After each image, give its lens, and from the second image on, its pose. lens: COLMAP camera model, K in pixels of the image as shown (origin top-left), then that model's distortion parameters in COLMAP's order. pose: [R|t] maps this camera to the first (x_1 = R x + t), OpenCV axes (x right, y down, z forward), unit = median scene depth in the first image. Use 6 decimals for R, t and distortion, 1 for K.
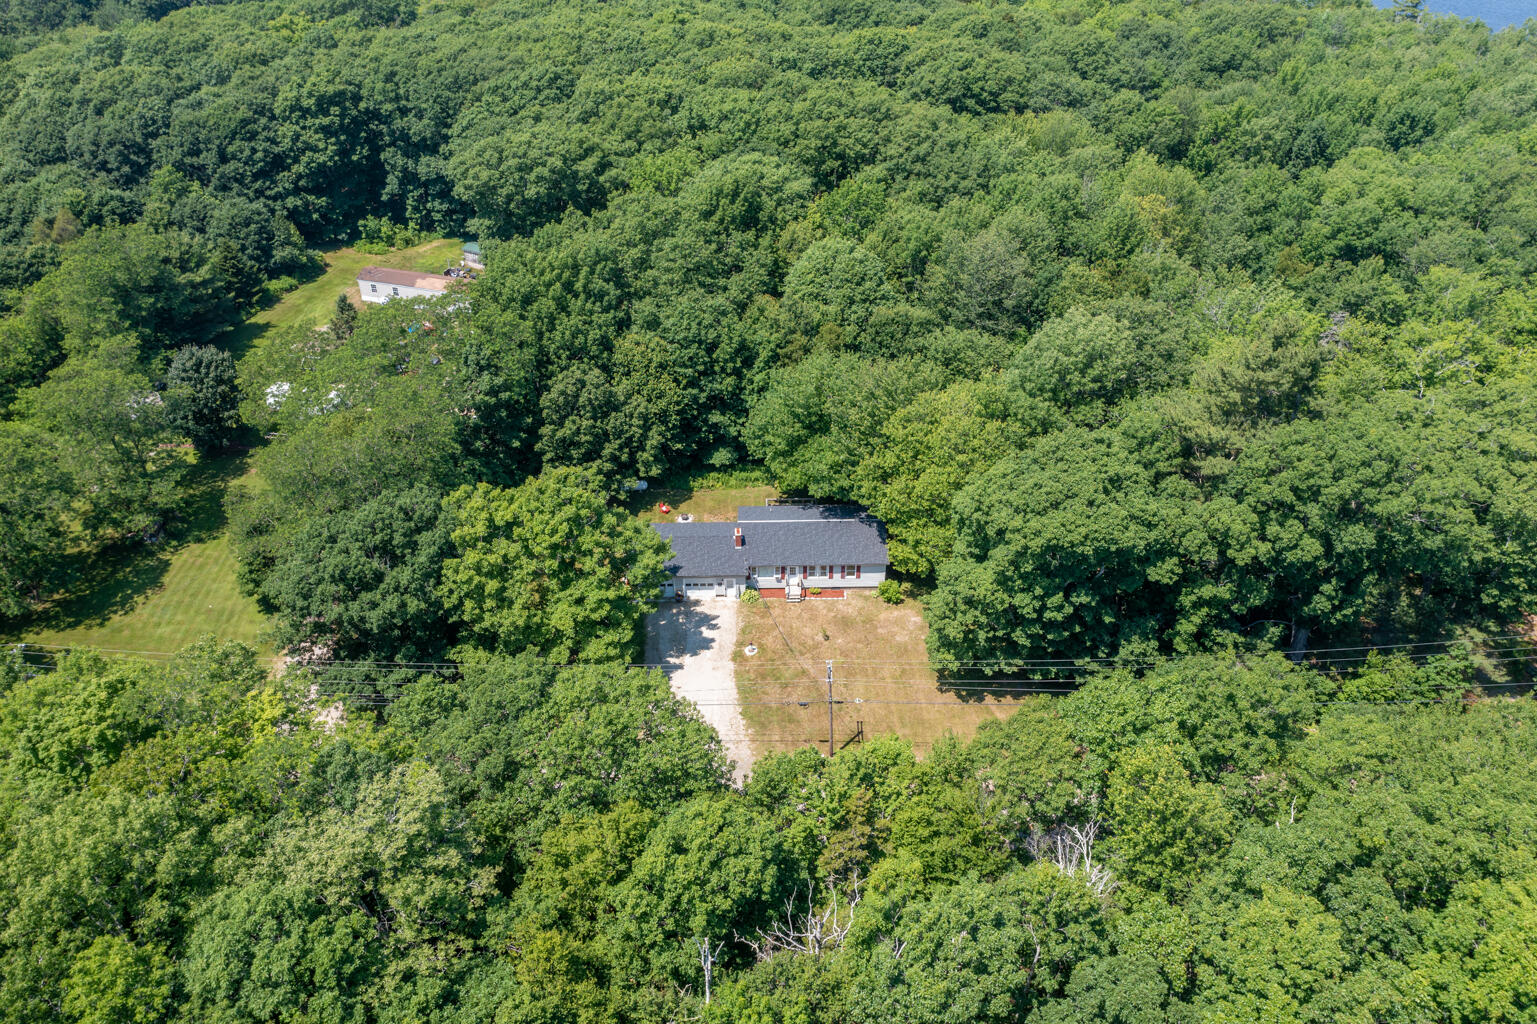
lens RADIAL K [[1213.3, 0, 761.3], [0, 1213.3, 523.4], [0, 0, 1]] dist [-0.009948, -0.000797]
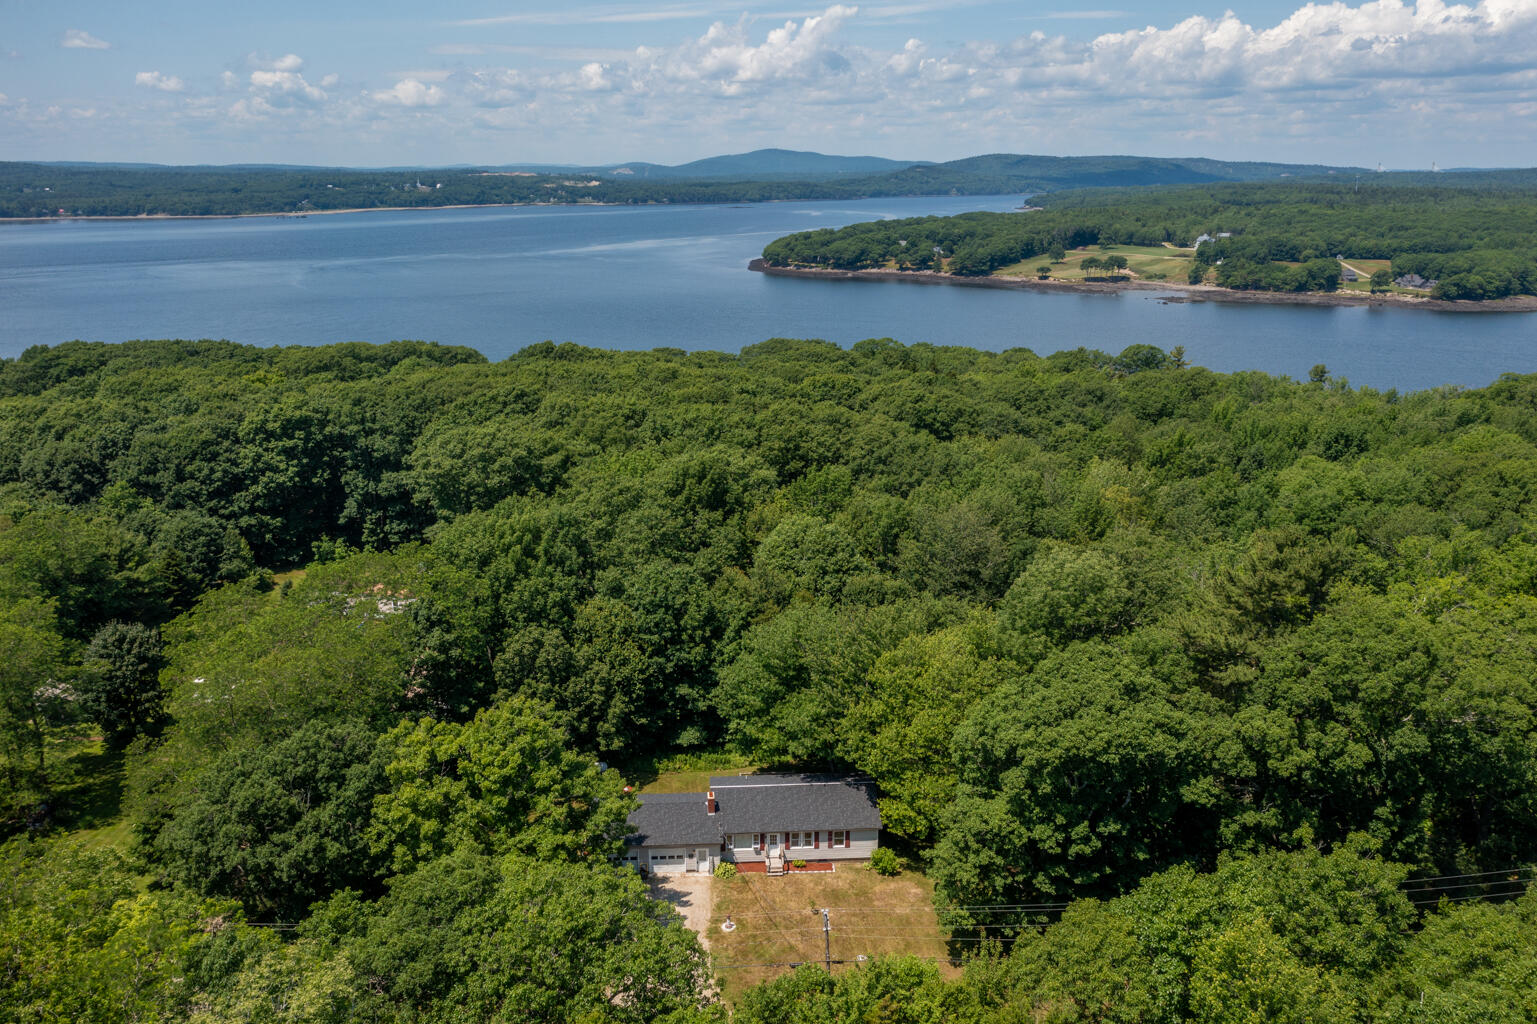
lens RADIAL K [[1213.3, 0, 761.6], [0, 1213.3, 523.9], [0, 0, 1]] dist [-0.009948, -0.000797]
pose [[0.999034, -0.009120, 0.042985, -0.018358], [0.023100, 0.941157, -0.337178, 0.119441], [-0.037381, 0.337846, 0.940459, 0.094800]]
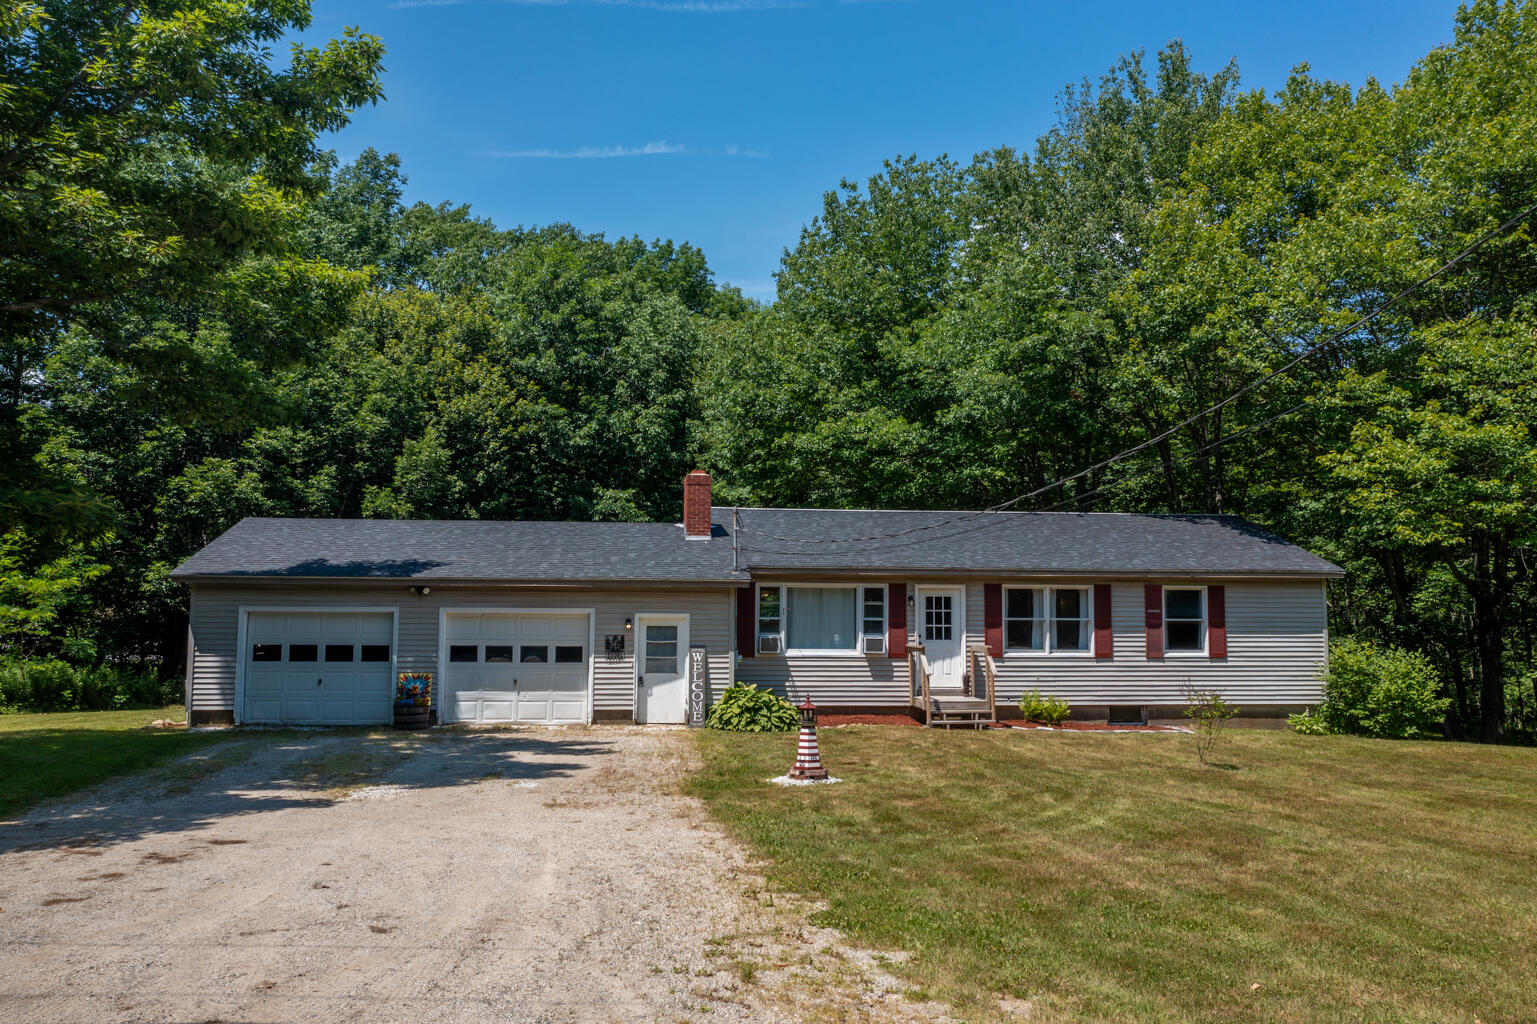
lens RADIAL K [[1213.3, 0, 760.0], [0, 1213.3, 499.1], [0, 0, 1]] dist [-0.009948, -0.000797]
pose [[0.996304, 0.020405, 0.083442, -0.026813], [0.040975, 0.740860, -0.670408, 0.173170], [-0.075499, 0.671349, 0.737286, 0.817265]]
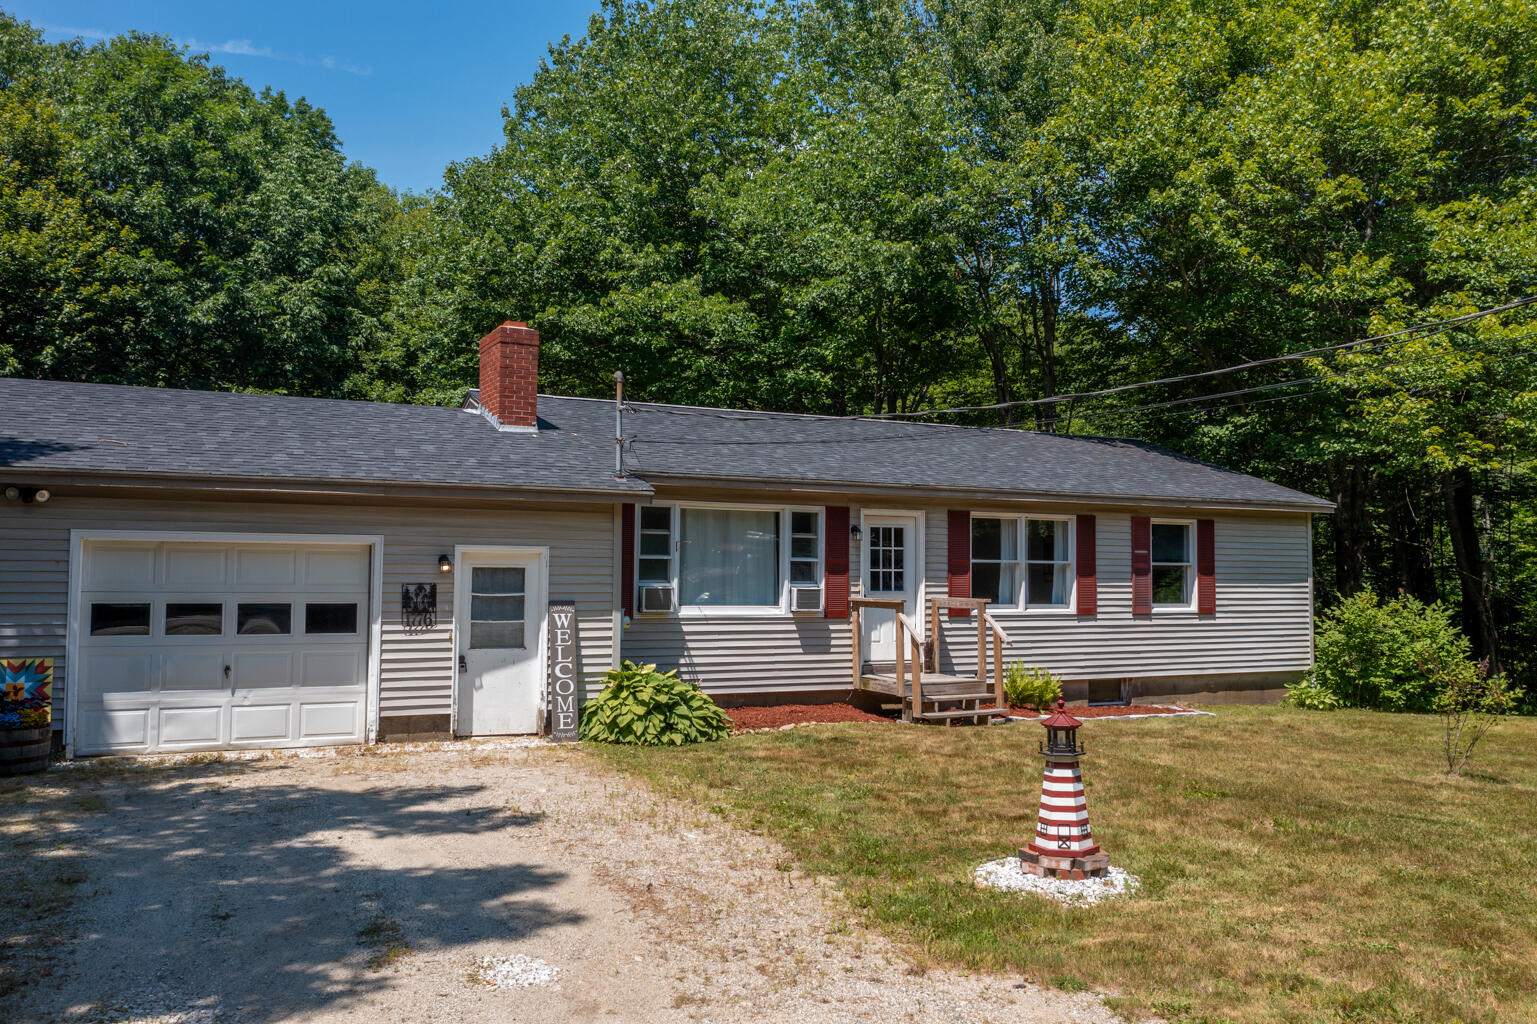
lens RADIAL K [[1213.3, 0, 756.7], [0, 1213.3, 506.8], [0, 0, 1]] dist [-0.009948, -0.000797]
pose [[0.903363, 0.037602, 0.427226, -0.055022], [0.246334, 0.769952, -0.588637, 0.120344], [-0.351077, 0.636993, 0.686283, 0.892914]]
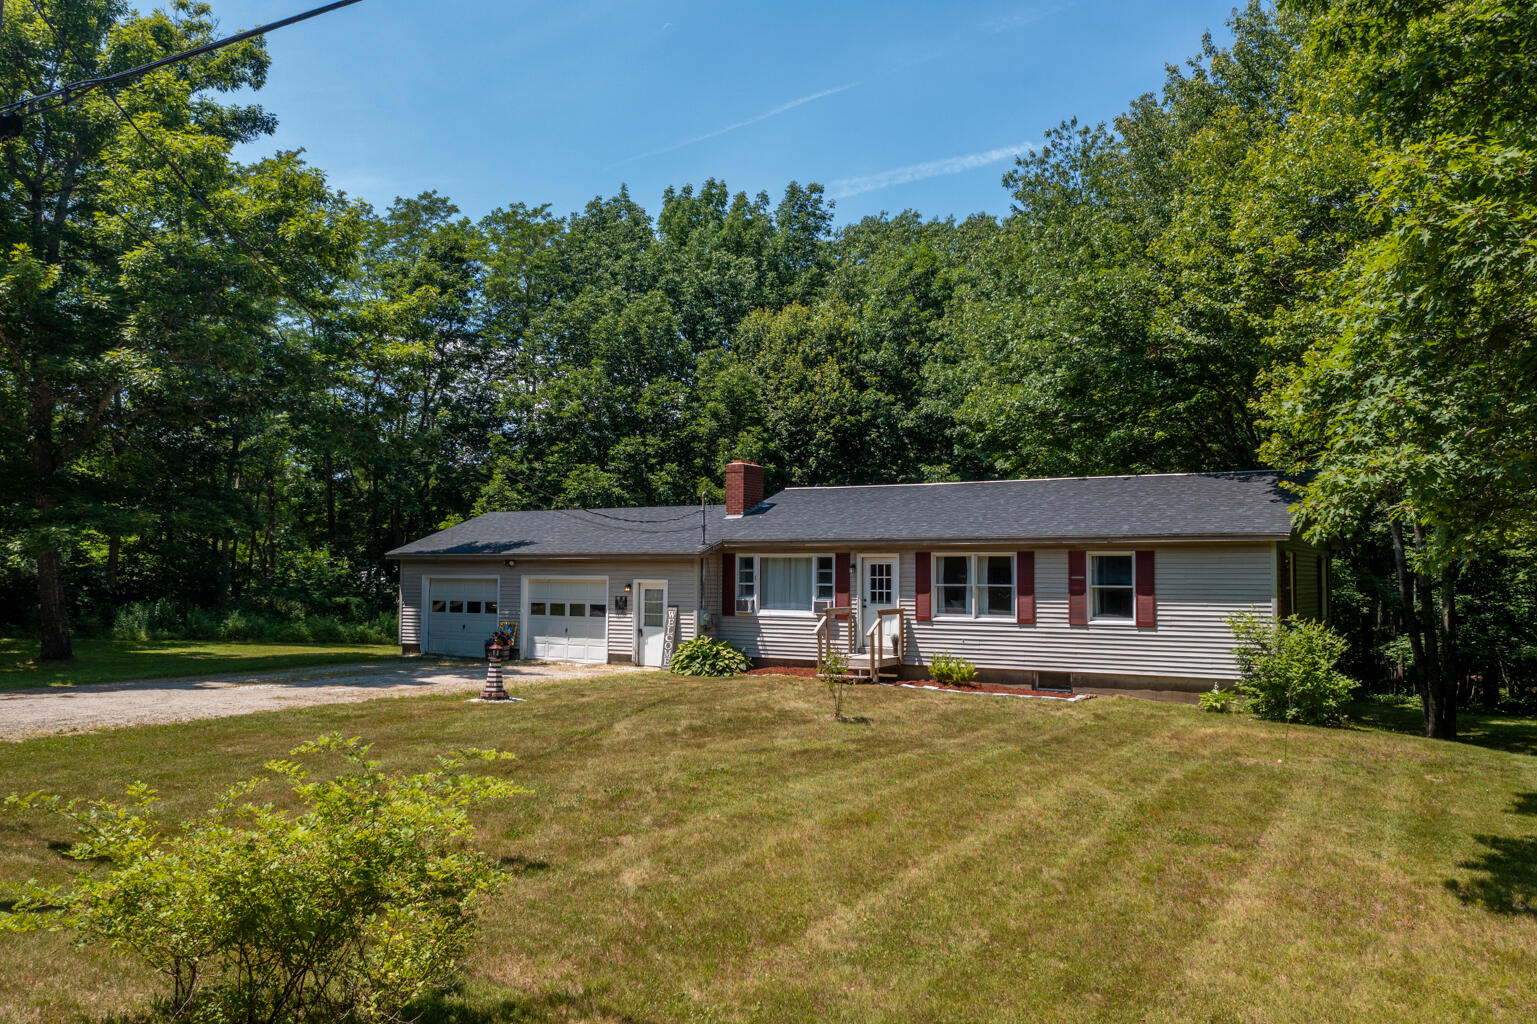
lens RADIAL K [[1213.3, 0, 765.8], [0, 1213.3, 513.0], [0, 0, 1]] dist [-0.009948, -0.000797]
pose [[0.844066, -0.016153, -0.535997, 0.139210], [-0.330370, 0.771658, -0.543507, 0.170526], [0.422385, 0.635833, 0.645994, 0.817288]]
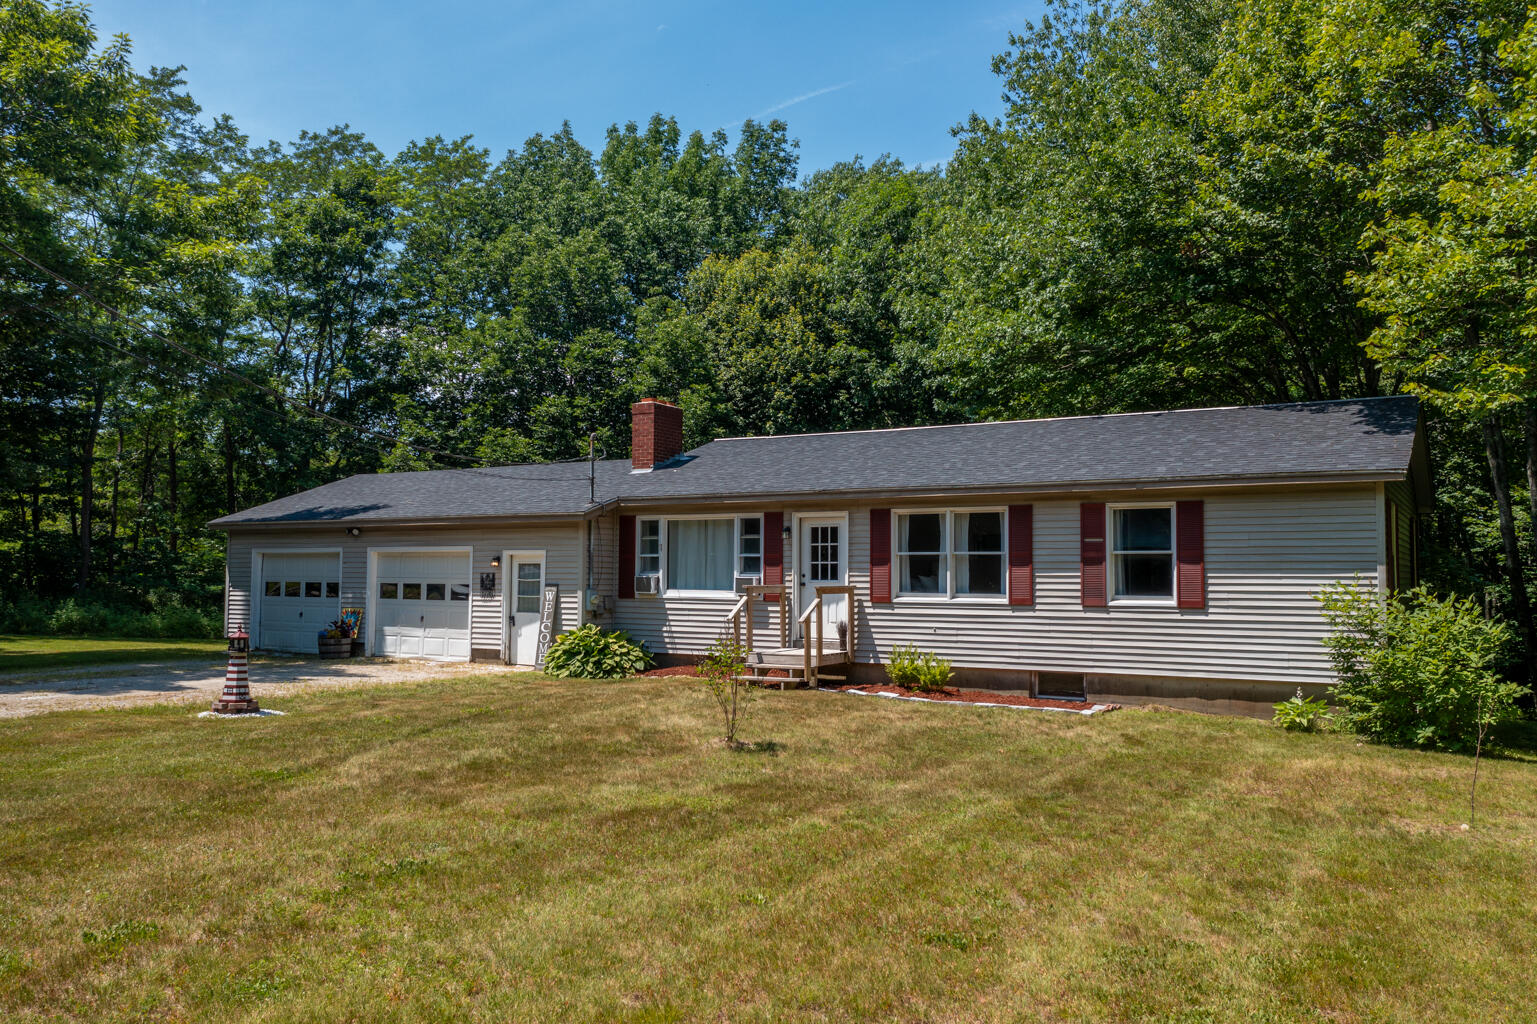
lens RADIAL K [[1213.3, 0, 767.0], [0, 1213.3, 514.9], [0, 0, 1]] dist [-0.009948, -0.000797]
pose [[0.847609, -0.015395, -0.530398, 0.115680], [-0.327478, 0.771330, -0.545718, 0.137325], [0.417513, 0.636250, 0.648744, 0.870694]]
